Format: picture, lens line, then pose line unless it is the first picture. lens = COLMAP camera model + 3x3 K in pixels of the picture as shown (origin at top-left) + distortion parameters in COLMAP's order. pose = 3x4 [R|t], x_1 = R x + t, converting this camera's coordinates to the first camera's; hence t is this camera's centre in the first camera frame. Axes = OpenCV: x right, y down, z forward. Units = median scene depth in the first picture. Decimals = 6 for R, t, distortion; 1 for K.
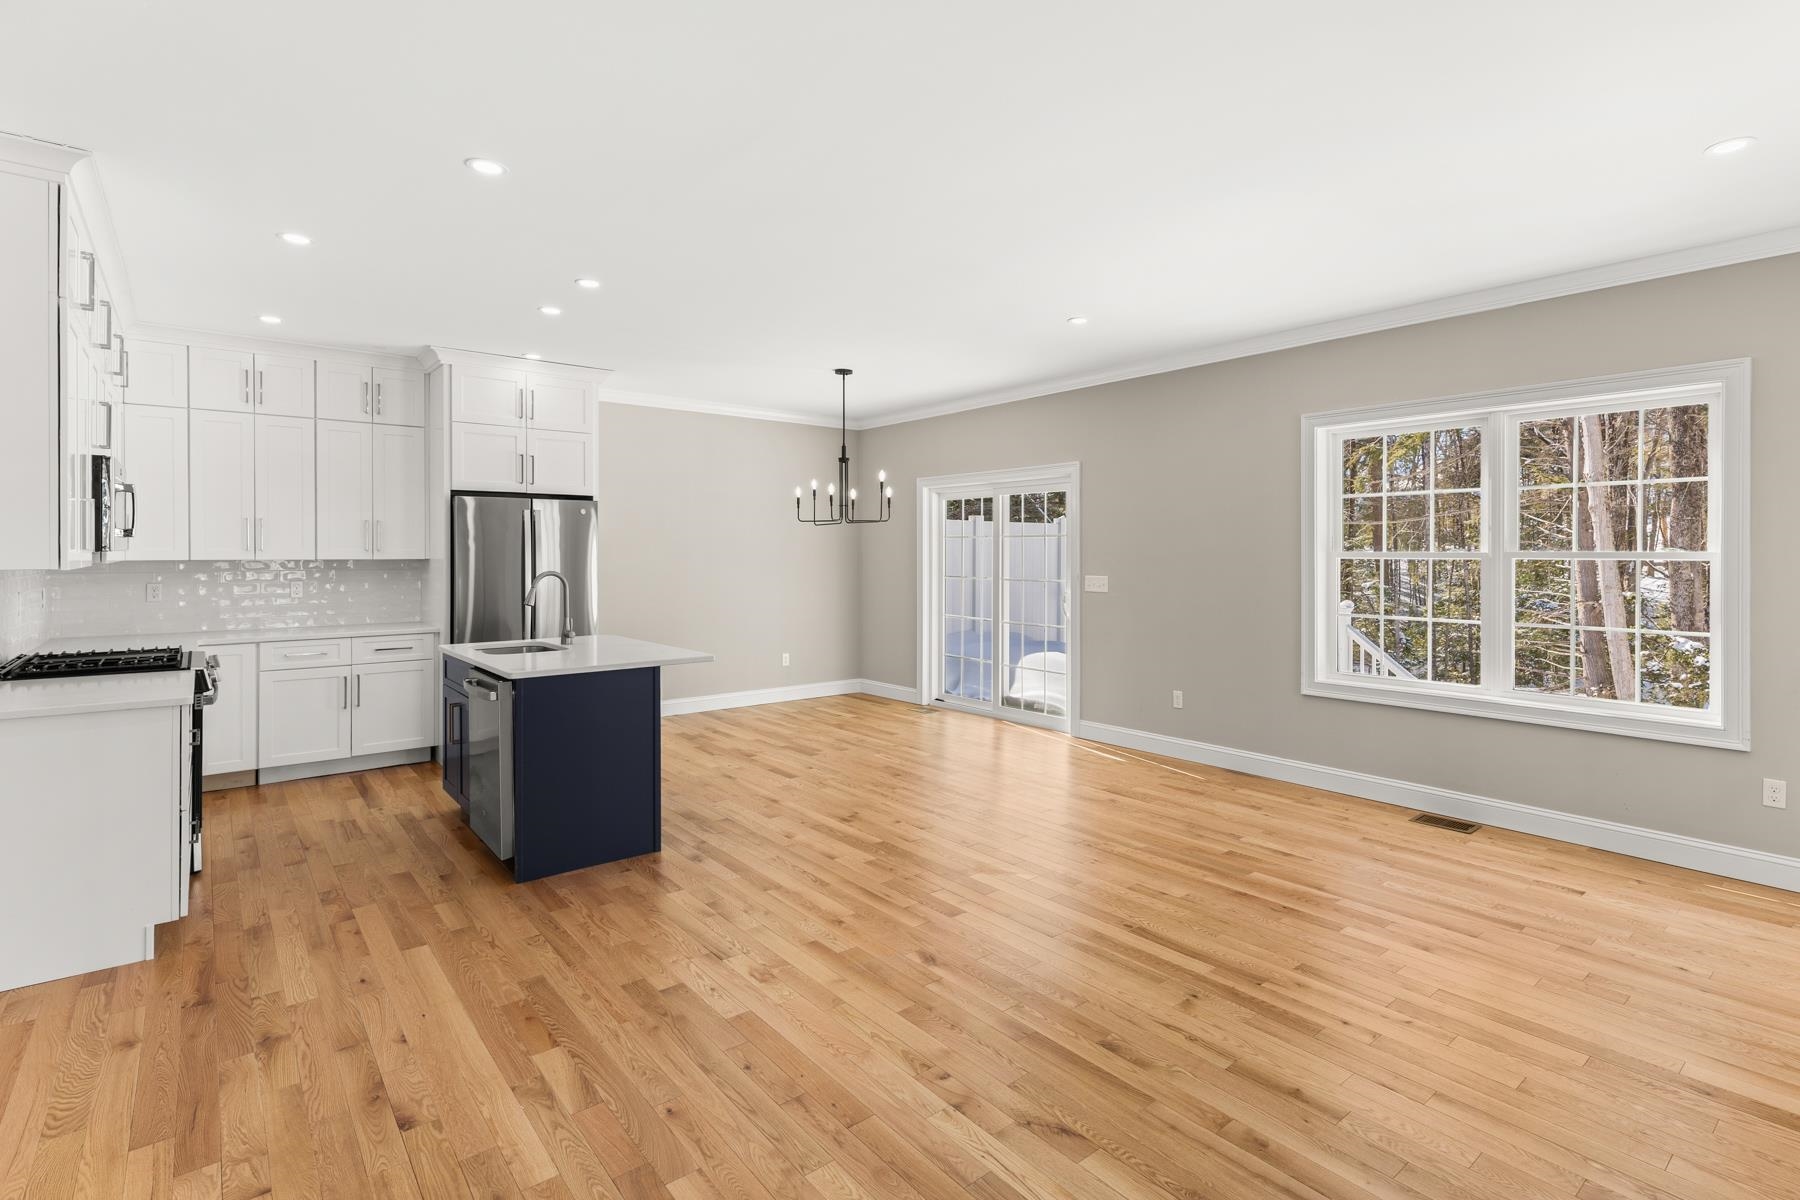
lens RADIAL K [[834.9, 0, 923.9], [0, 834.9, 552.6], [0, 0, 1]] dist [0.000045, -0.000361]
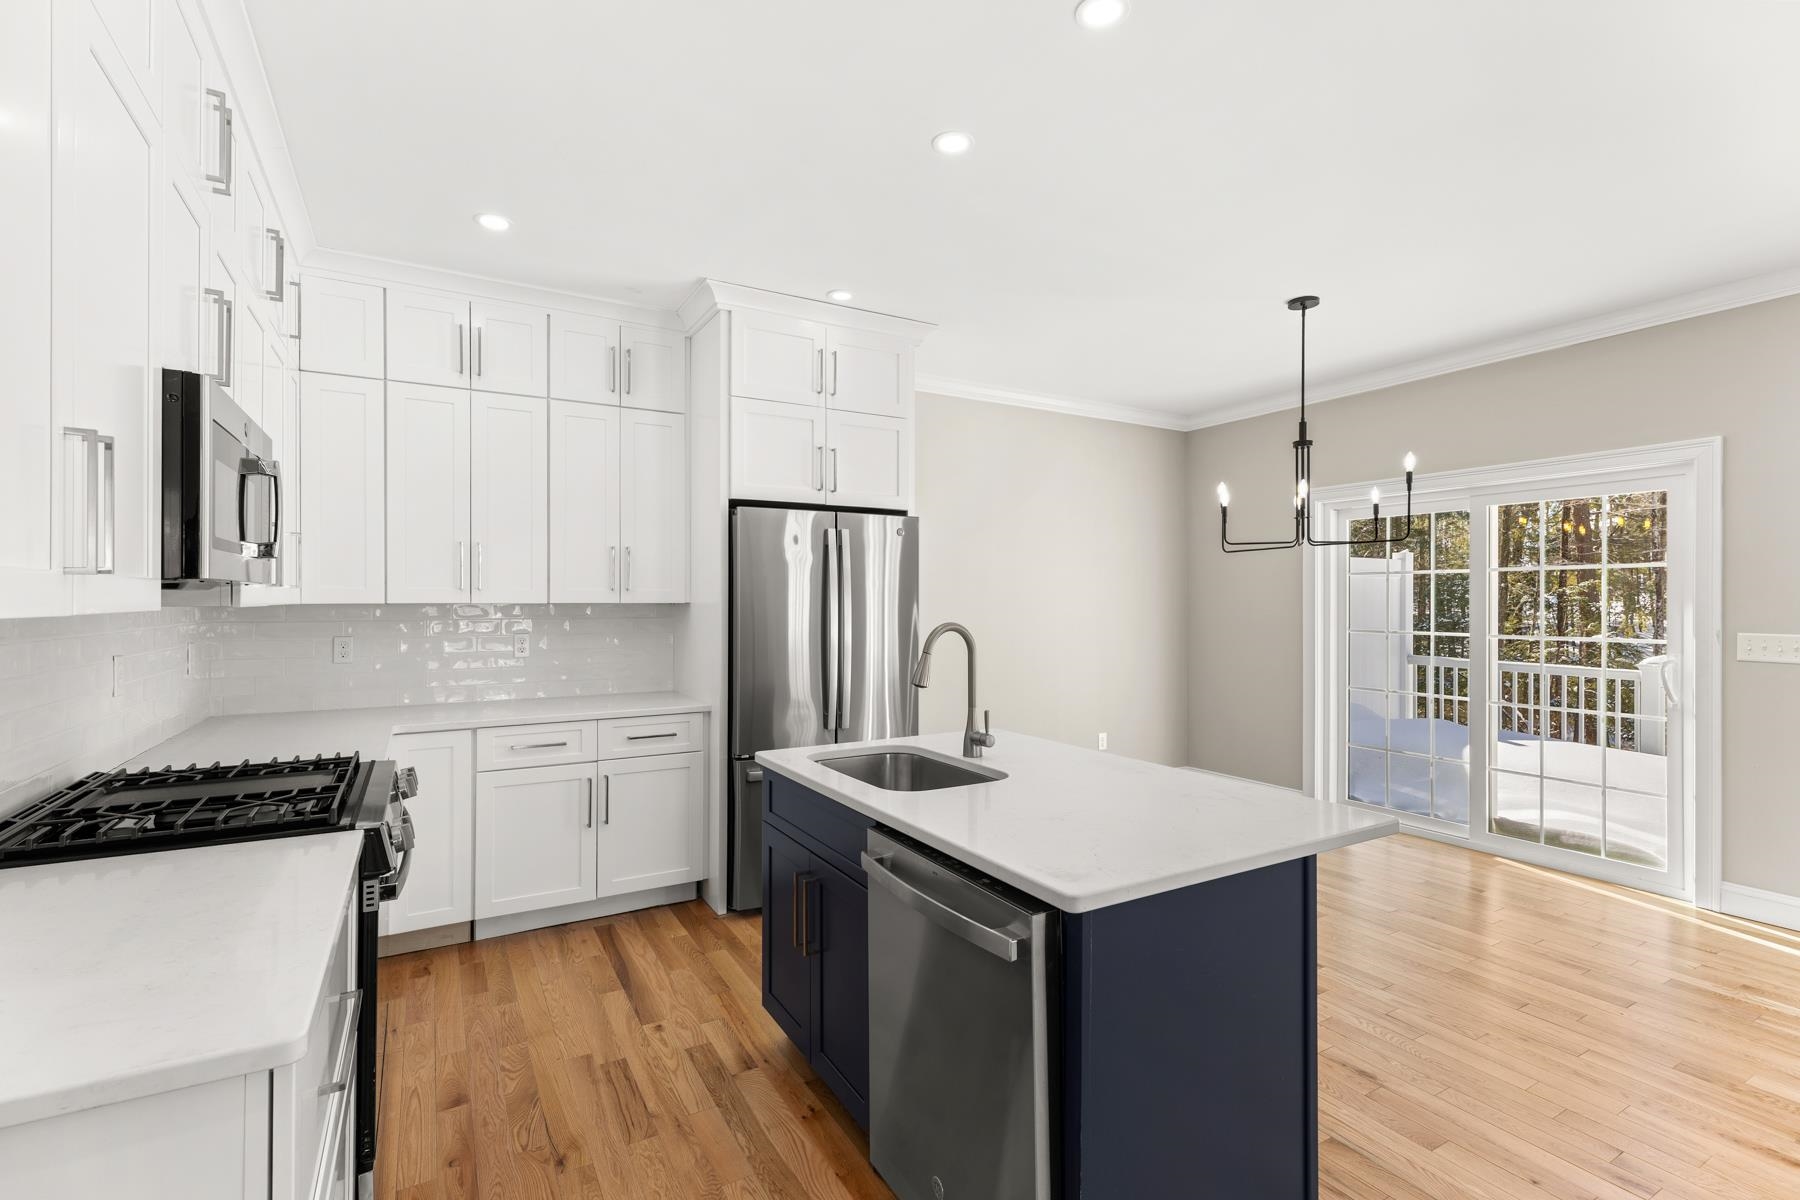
lens RADIAL K [[834.9, 0, 899.4], [0, 834.9, 596.7], [0, 0, 1]] dist [0.000045, -0.000361]
pose [[0.980390, -0.001278, -0.197063, -0.308742], [0.000285, 0.999987, -0.005068, 0.006418], [0.197067, 0.004912, 0.980378, 0.382112]]
